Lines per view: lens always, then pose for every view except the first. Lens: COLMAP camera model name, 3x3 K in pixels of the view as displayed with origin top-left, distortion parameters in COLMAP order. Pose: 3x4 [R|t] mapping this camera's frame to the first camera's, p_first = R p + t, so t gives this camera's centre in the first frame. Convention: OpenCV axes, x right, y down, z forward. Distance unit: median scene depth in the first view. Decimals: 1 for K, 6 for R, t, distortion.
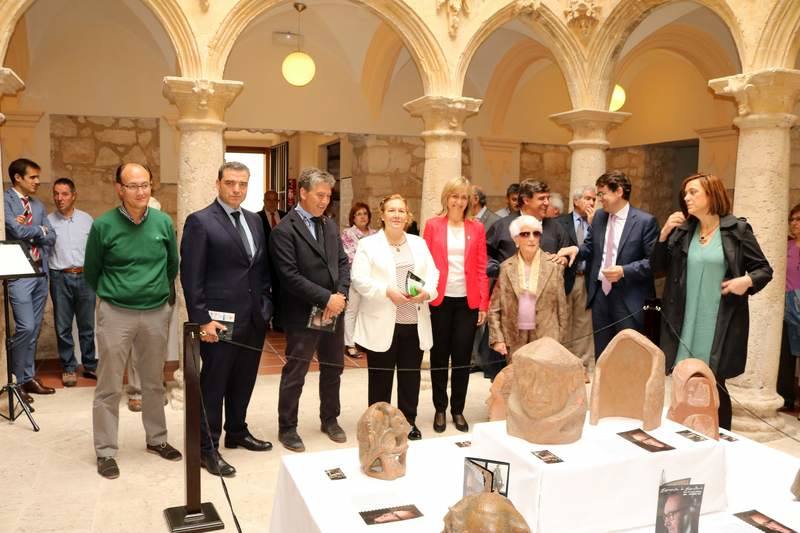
lens RADIAL K [[661.7, 0, 396.9], [0, 661.7, 276.4], [0, 0, 1]] dist [-0.150941, 0.124980]
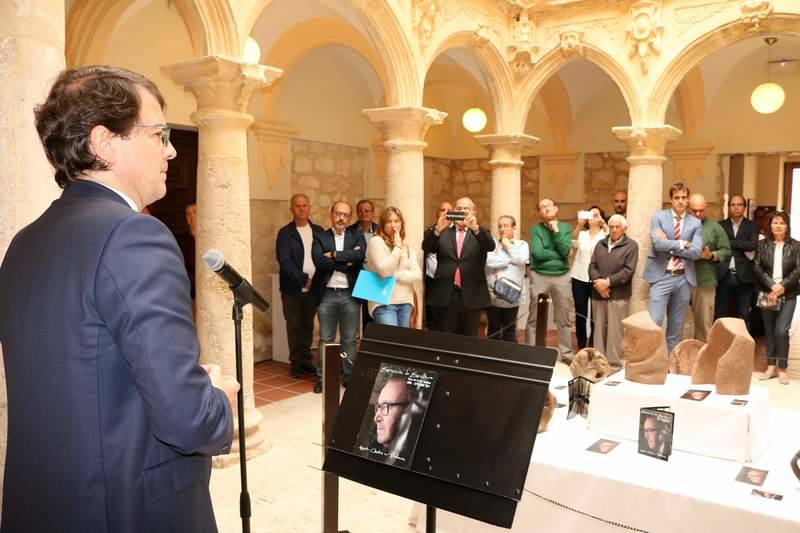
lens RADIAL K [[668.7, 0, 400.0], [0, 668.7, 266.5], [0, 0, 1]] dist [-0.134892, 0.137985]
pose [[0.558647, 0.056909, -0.827451, 0.616178], [-0.087144, 0.996149, 0.009677, 0.013790], [0.824815, 0.066701, 0.561455, -0.161591]]
